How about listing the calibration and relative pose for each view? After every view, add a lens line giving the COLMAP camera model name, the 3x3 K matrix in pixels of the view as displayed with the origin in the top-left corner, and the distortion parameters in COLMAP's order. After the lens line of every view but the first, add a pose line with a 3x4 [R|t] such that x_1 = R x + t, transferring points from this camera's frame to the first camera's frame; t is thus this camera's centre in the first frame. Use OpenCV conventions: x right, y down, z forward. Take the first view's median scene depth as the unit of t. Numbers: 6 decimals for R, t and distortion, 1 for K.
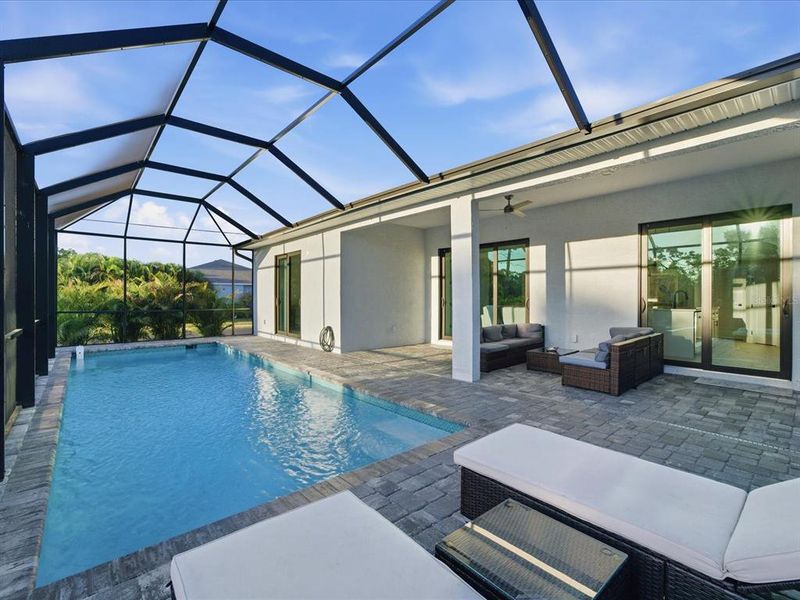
lens RADIAL K [[365.2, 0, 400.0], [0, 365.2, 300.0], [0, 0, 1]] dist [0.002154, 0.000644]
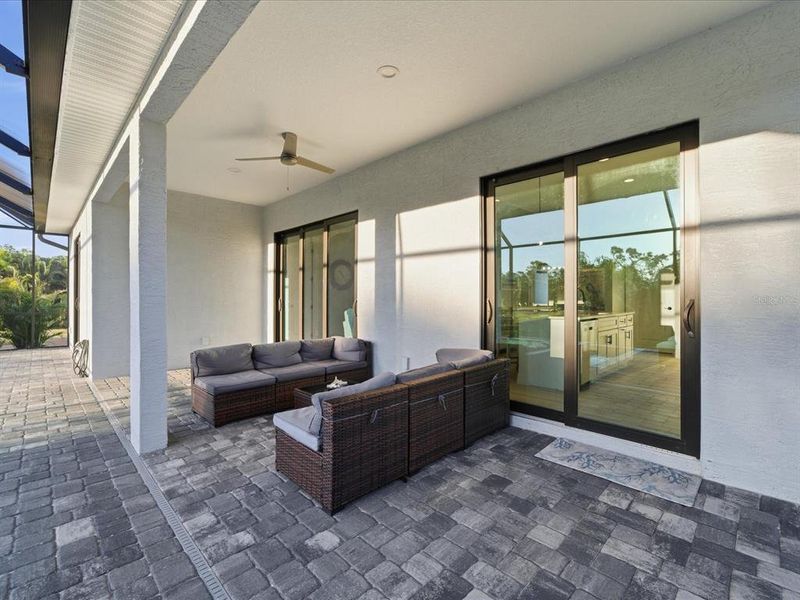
lens RADIAL K [[365.2, 0, 400.0], [0, 365.2, 300.0], [0, 0, 1]] dist [0.002154, 0.000644]
pose [[0.998294, 0.002142, 0.058347, 0.396053], [-0.002014, 0.999995, -0.002265, -0.002523], [-0.058352, 0.002143, 0.998294, 0.326226]]
